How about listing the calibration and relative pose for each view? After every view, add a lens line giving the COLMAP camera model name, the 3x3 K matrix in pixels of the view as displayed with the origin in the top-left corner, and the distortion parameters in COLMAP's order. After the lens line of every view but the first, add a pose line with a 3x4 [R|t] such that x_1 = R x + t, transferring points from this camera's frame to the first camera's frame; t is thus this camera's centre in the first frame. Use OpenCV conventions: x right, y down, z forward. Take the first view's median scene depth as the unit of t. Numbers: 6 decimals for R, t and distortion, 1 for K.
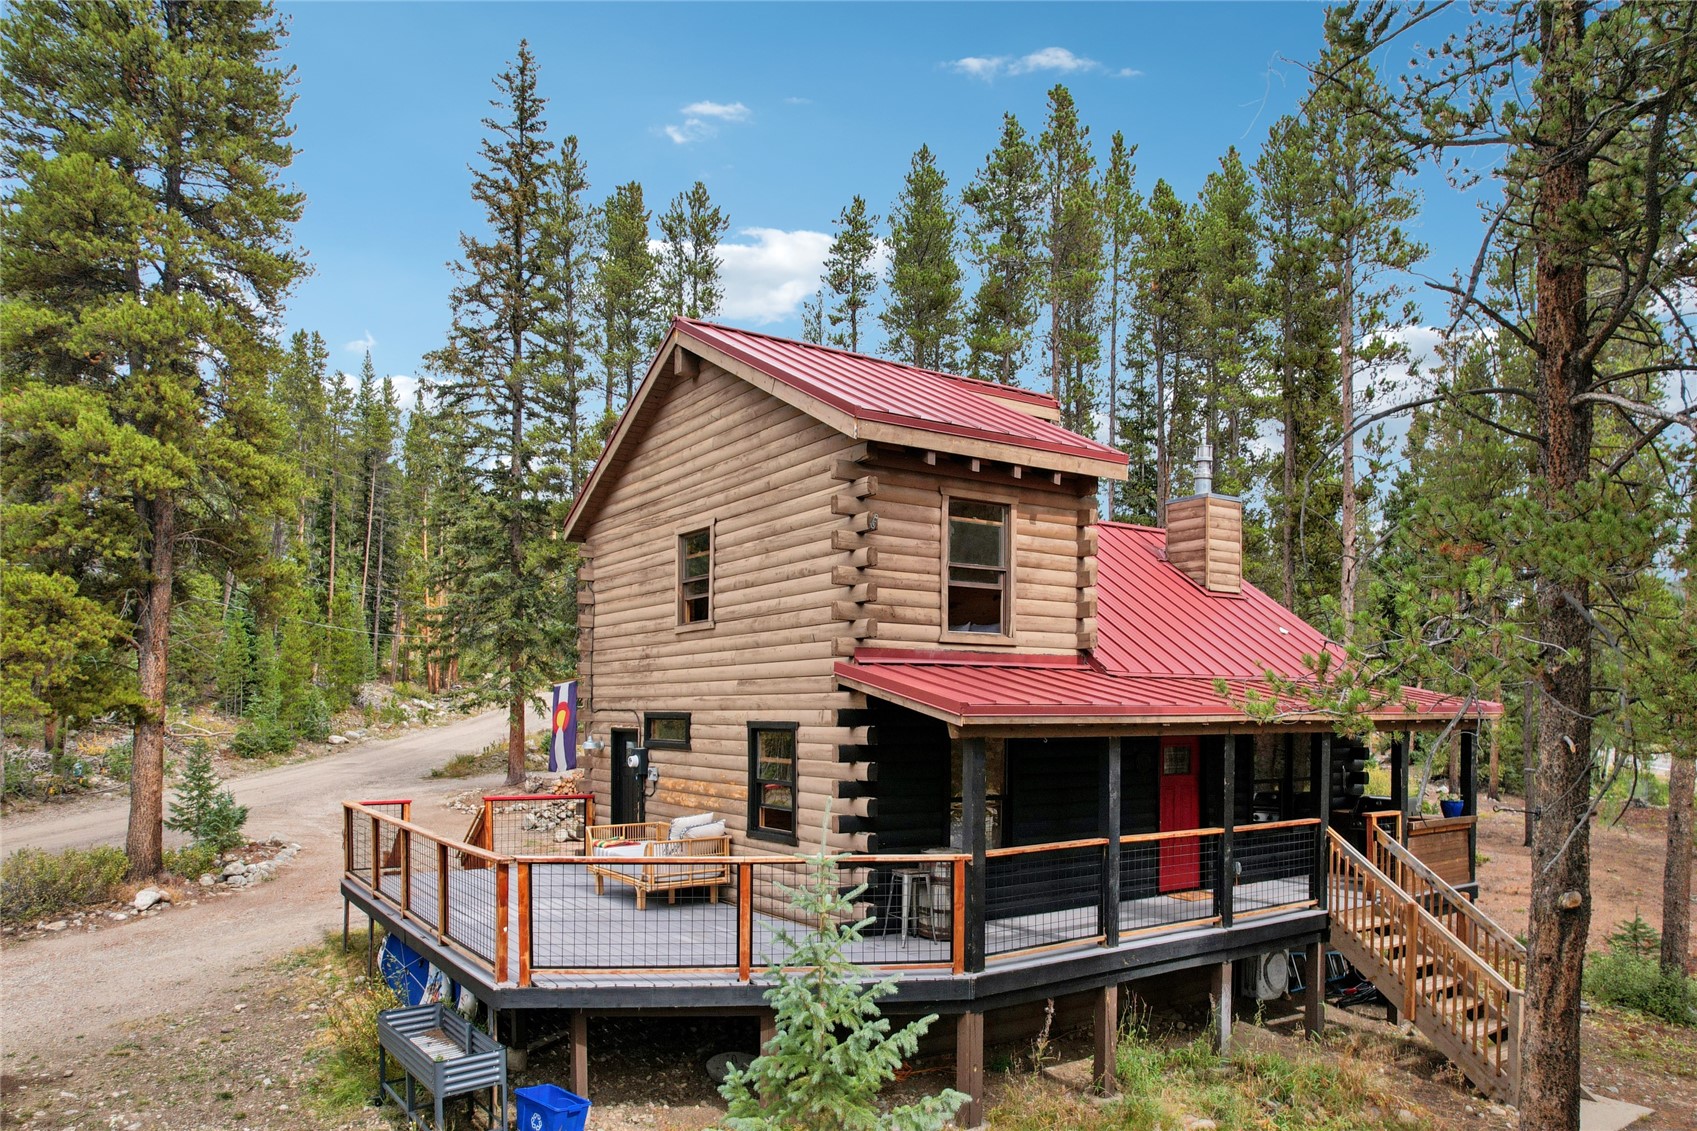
lens RADIAL K [[1127.7, 0, 850.6], [0, 1127.7, 720.4], [0, 0, 1]] dist [-0.060430, 0.001200]
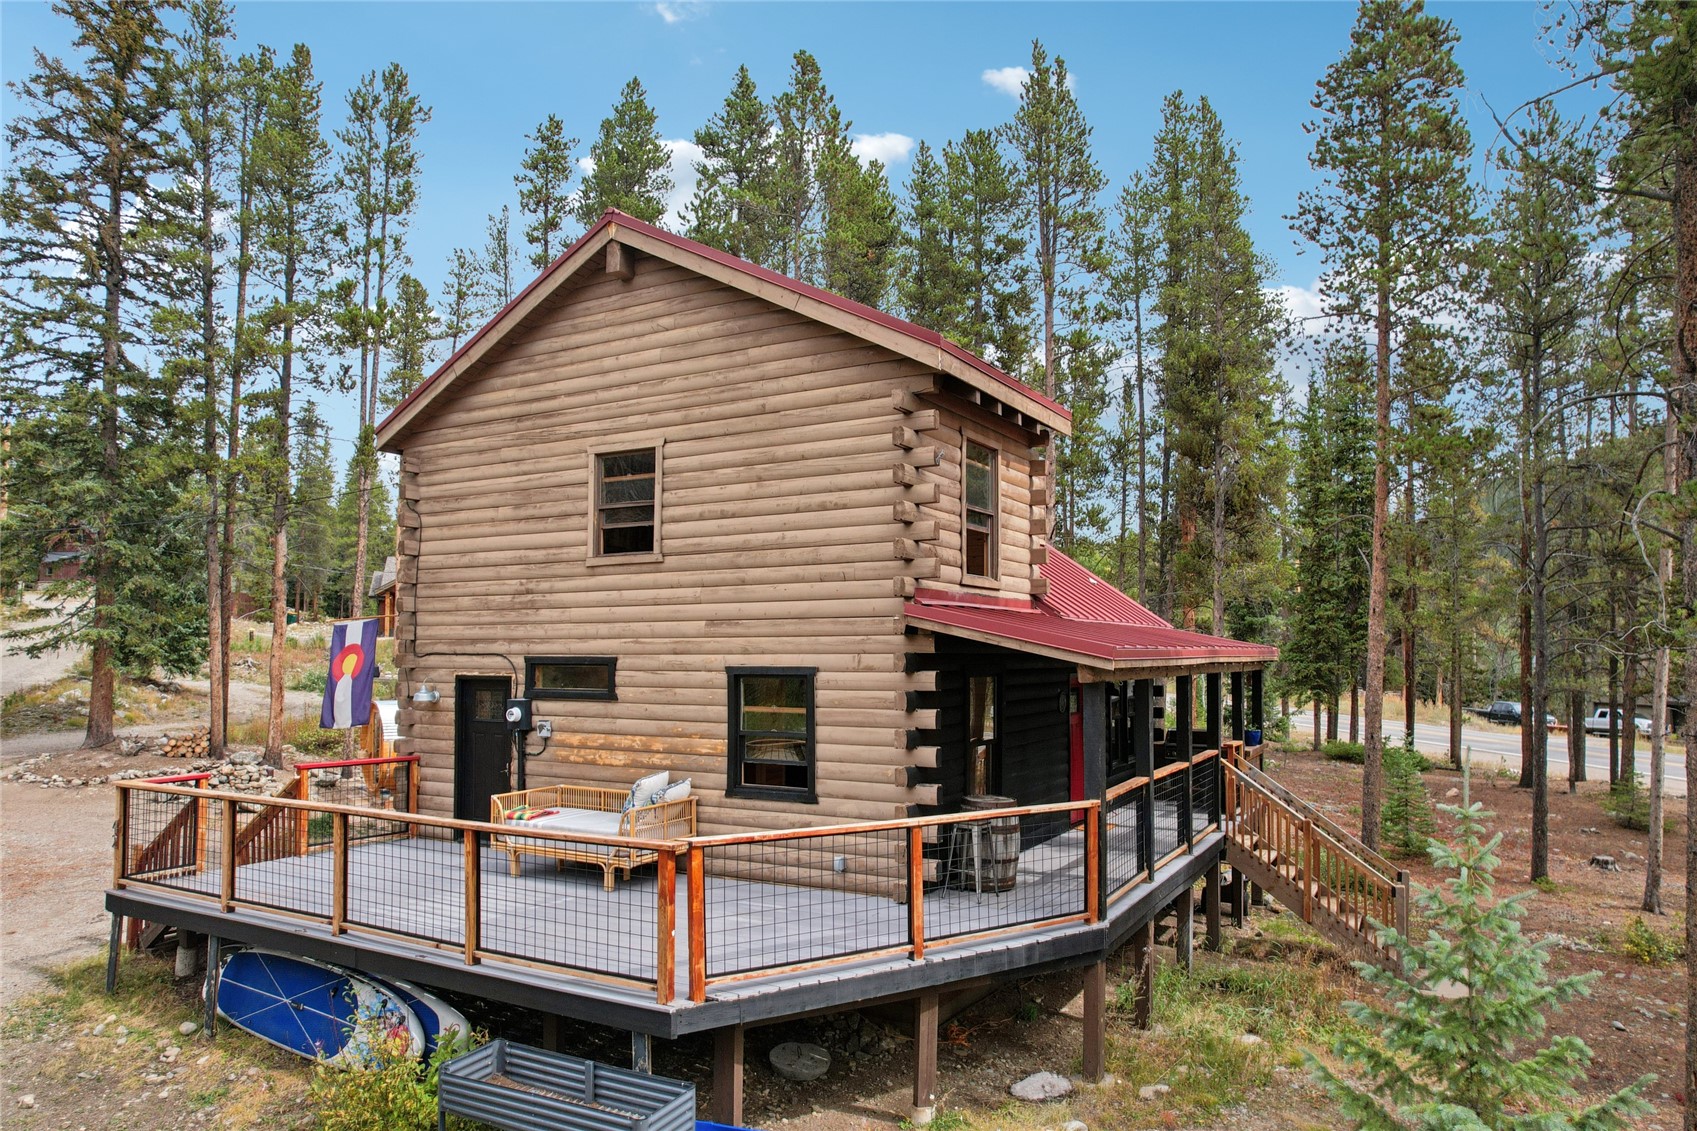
lens RADIAL K [[1087.0, 0, 849.1], [0, 1087.0, 615.8], [0, 0, 1]] dist [-0.060070, 0.047321]
pose [[0.897010, 0.013674, 0.441798, -0.383899], [0.005463, 0.999102, -0.042015, -0.002878], [-0.441976, 0.040102, 0.896130, 0.180752]]
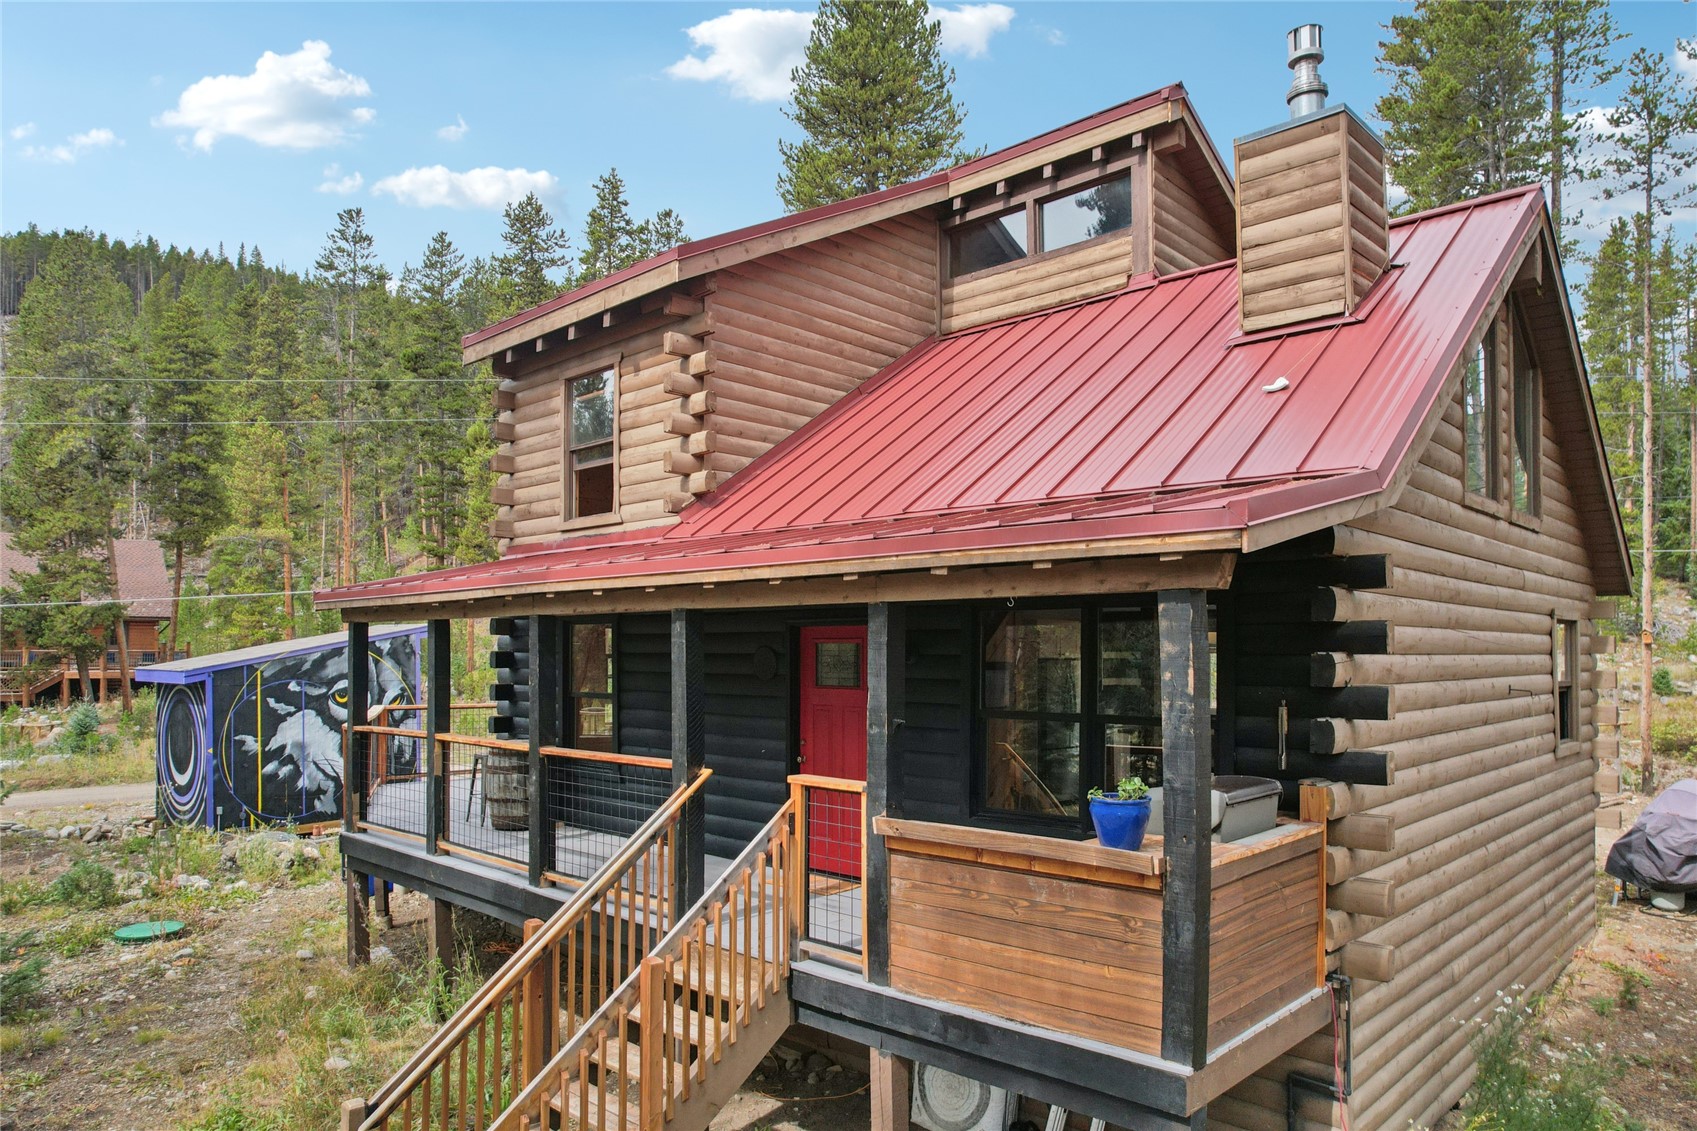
lens RADIAL K [[1097.6, 0, 842.7], [0, 1097.6, 542.3], [0, 0, 1]] dist [-0.062183, 0.056201]
pose [[0.204816, -0.096294, -0.974052, 0.970631], [-0.011283, 0.994851, -0.100723, 0.031225], [0.978735, 0.031620, 0.202675, 0.950973]]
